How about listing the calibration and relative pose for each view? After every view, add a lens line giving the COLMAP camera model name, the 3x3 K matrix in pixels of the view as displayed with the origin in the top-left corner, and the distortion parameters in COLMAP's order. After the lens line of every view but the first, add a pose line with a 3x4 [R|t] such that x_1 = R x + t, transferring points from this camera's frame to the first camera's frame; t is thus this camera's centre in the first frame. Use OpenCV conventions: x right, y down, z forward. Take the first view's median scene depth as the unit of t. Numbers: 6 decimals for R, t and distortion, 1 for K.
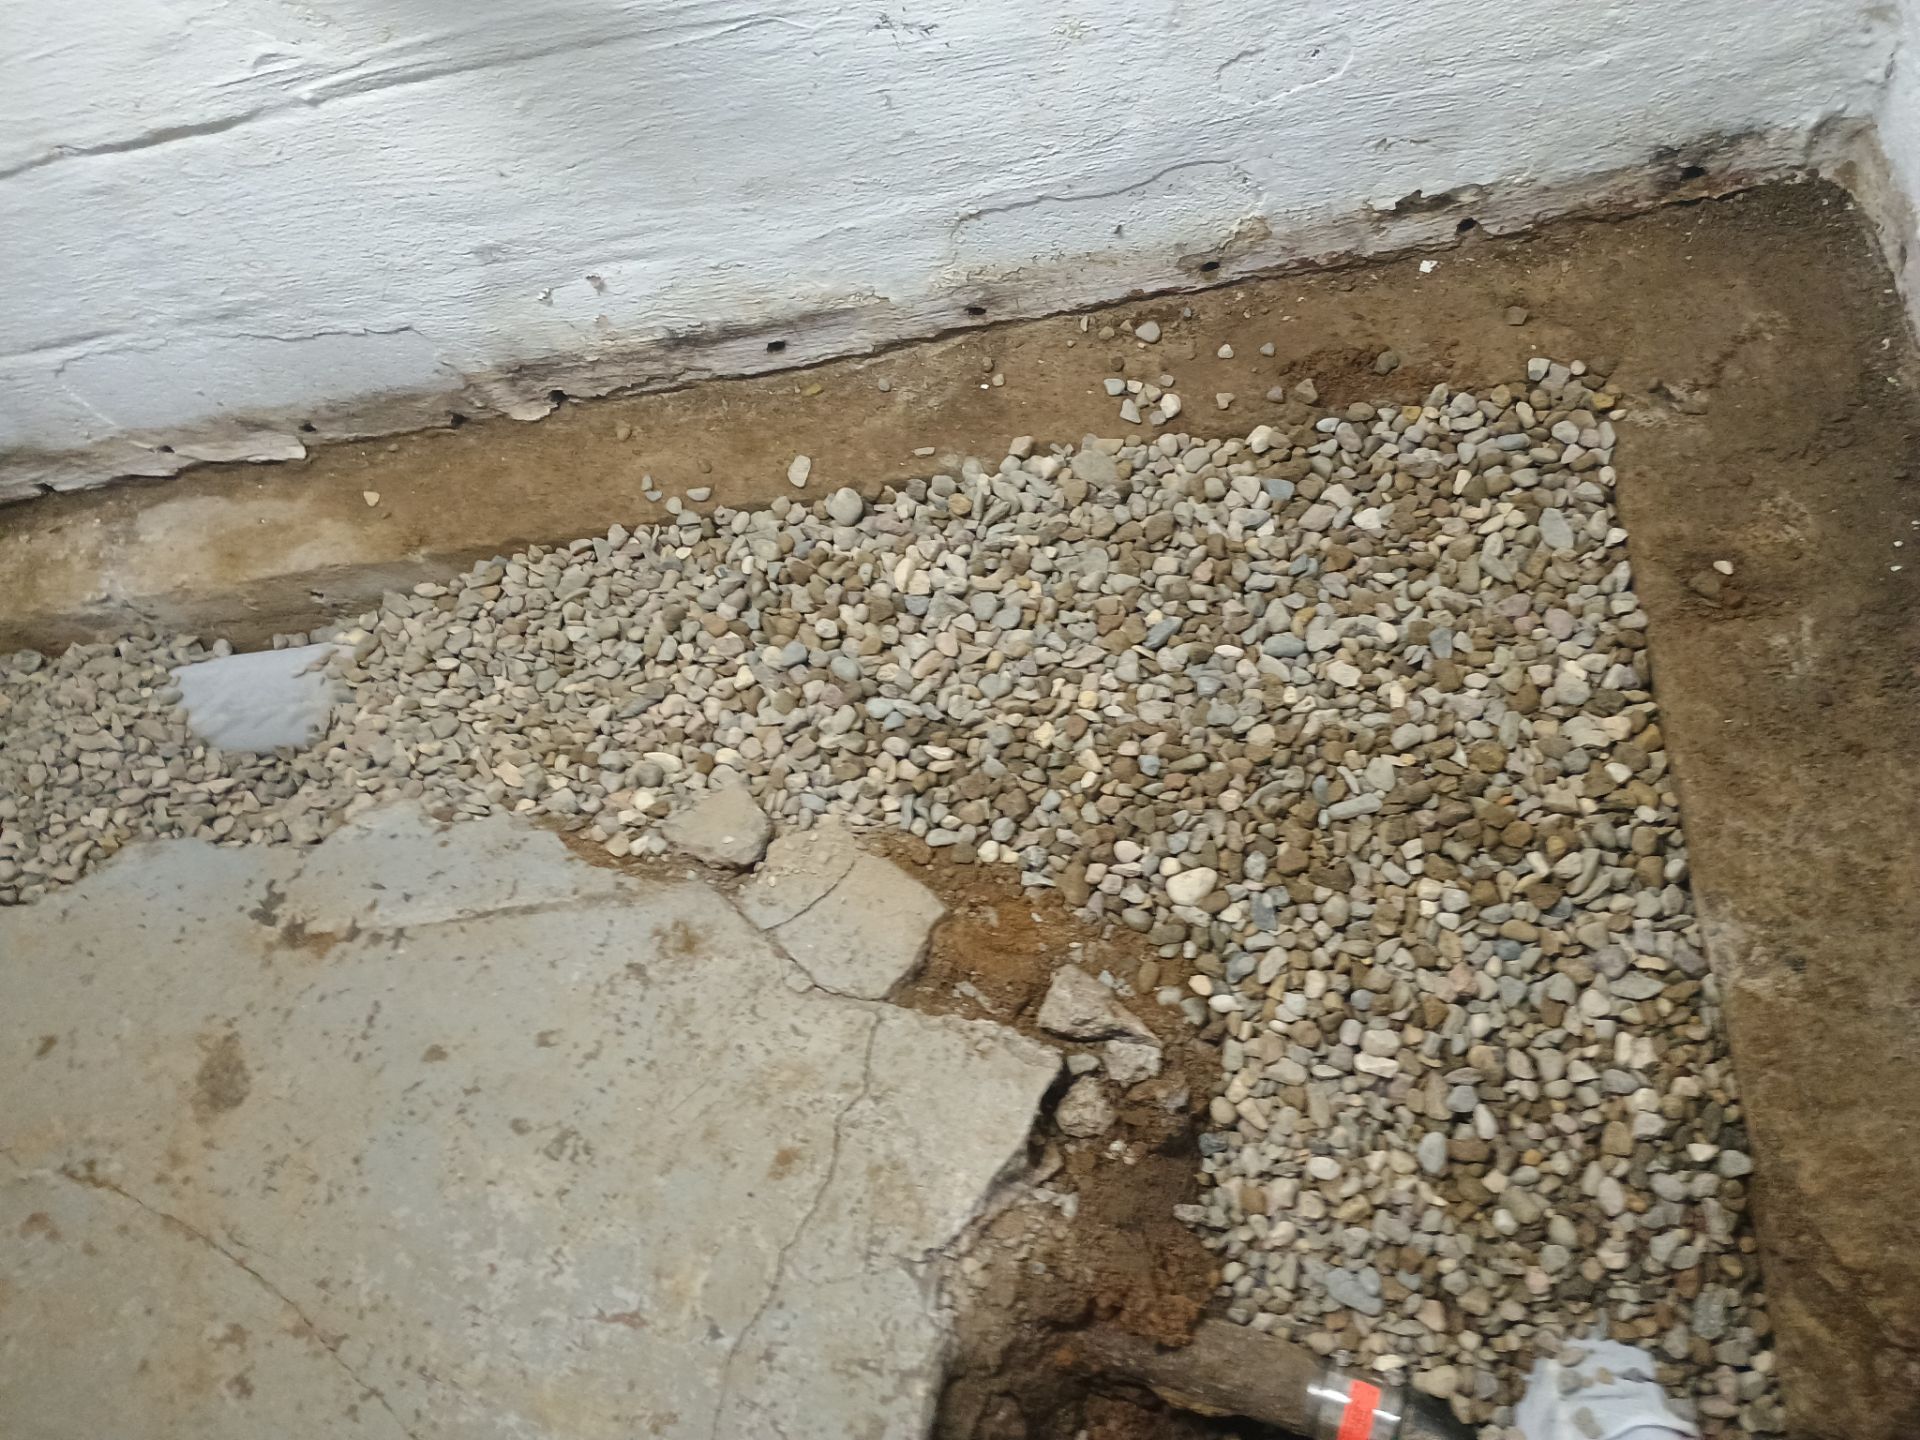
lens RADIAL K [[1660.5, 0, 960.0], [0, 1660.5, 720.0], [0, 0, 1]] dist [0.068390, -0.106755]
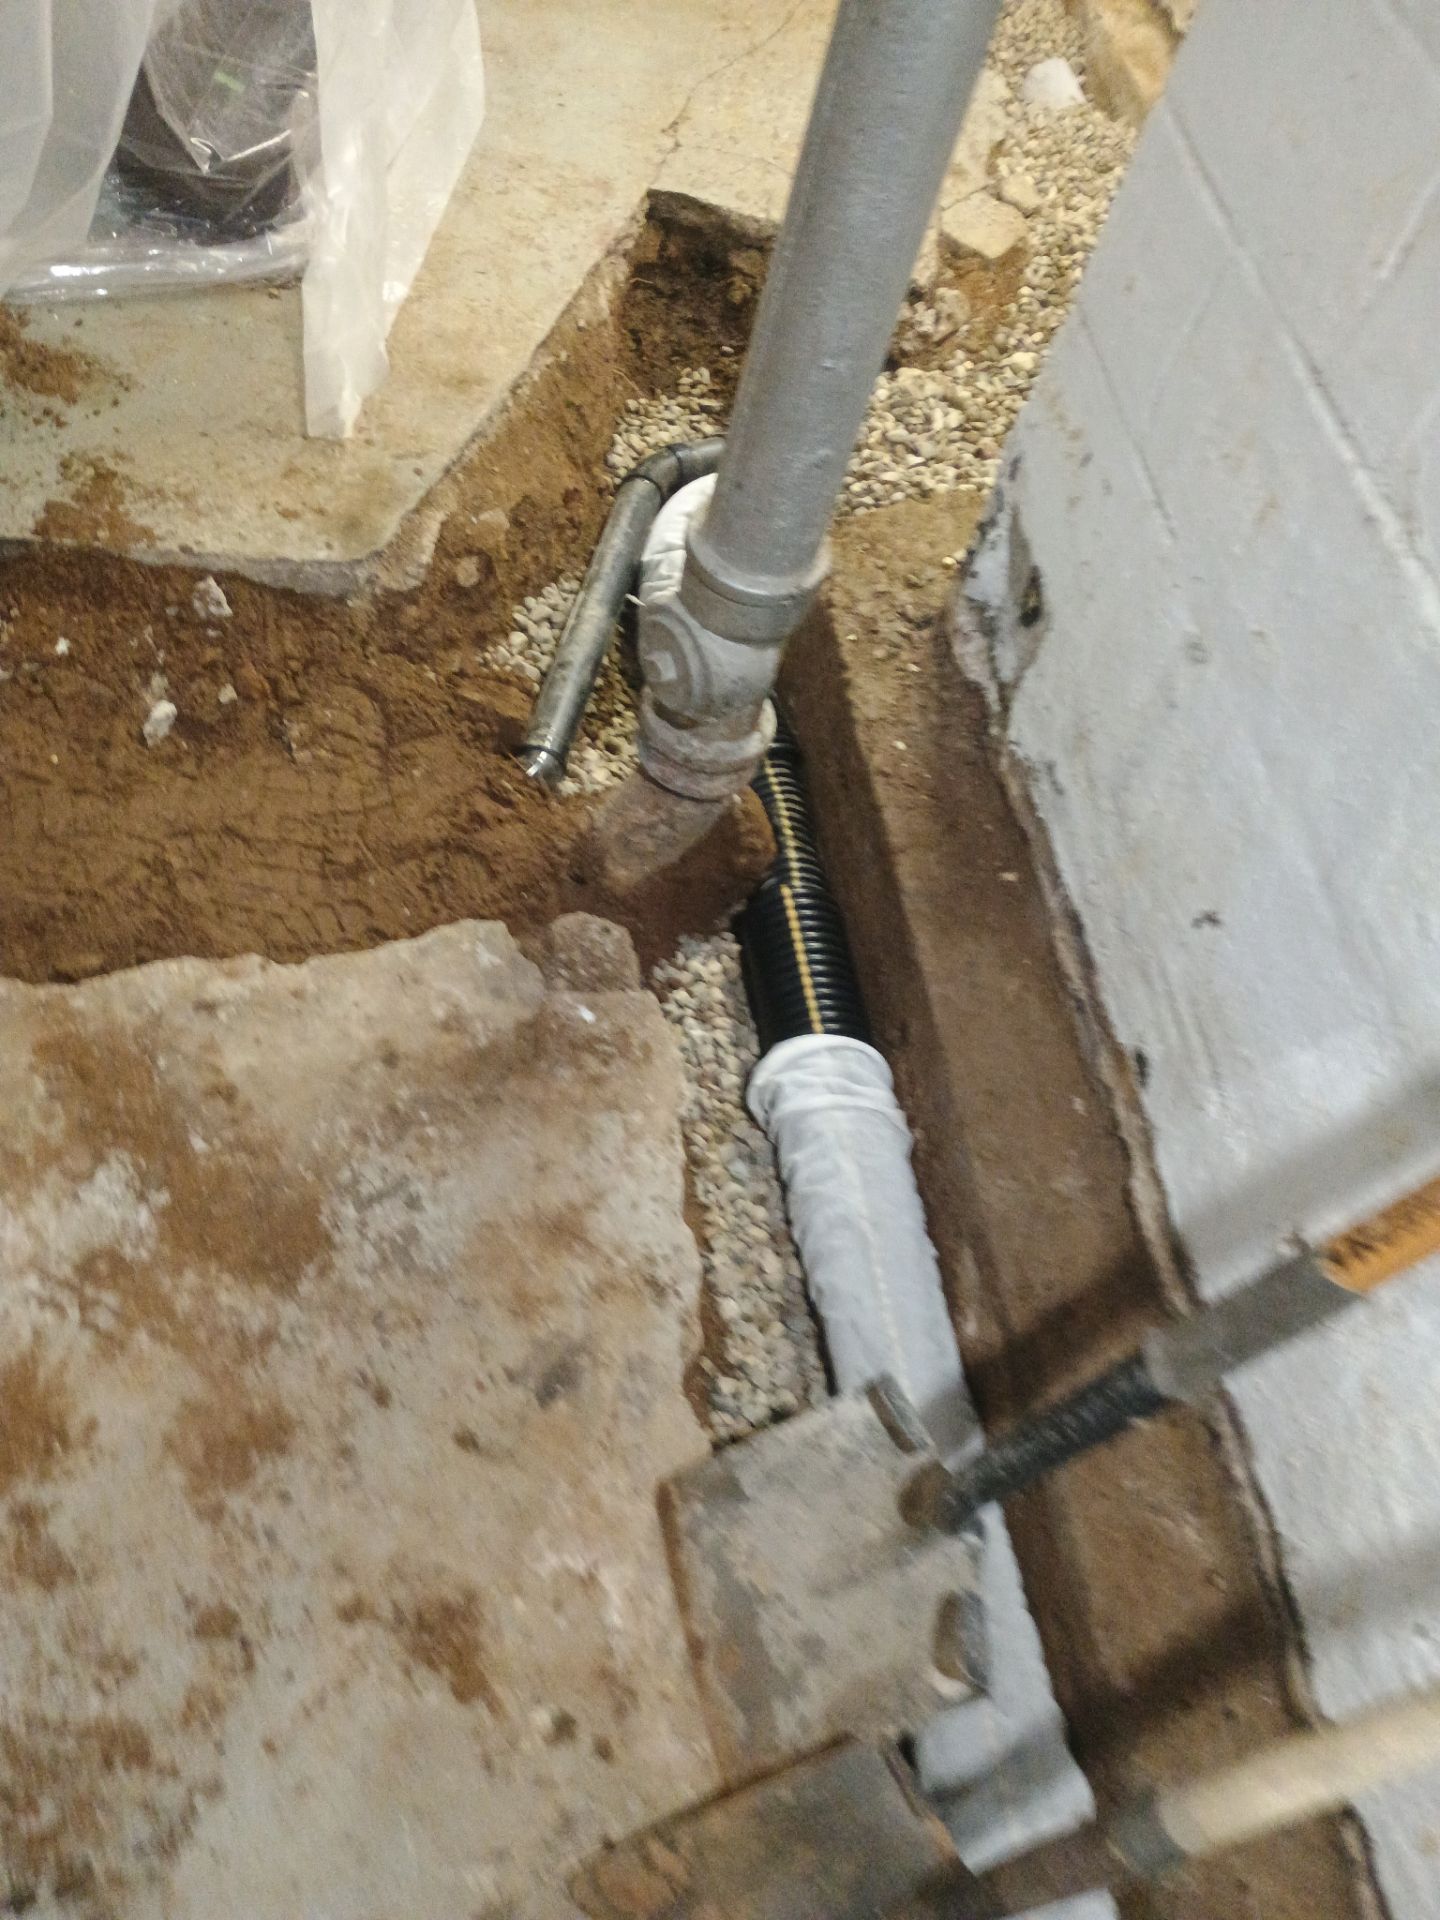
lens RADIAL K [[1667.6, 0, 690.2], [0, 1667.6, 964.3], [0, 0, 1]] dist [0.021472, -0.006709]
pose [[0.061378, 0.930388, -0.361401, 1.442557], [-0.968804, 0.142636, 0.202665, 0.181314], [0.240106, 0.337688, 0.910119, -0.538501]]
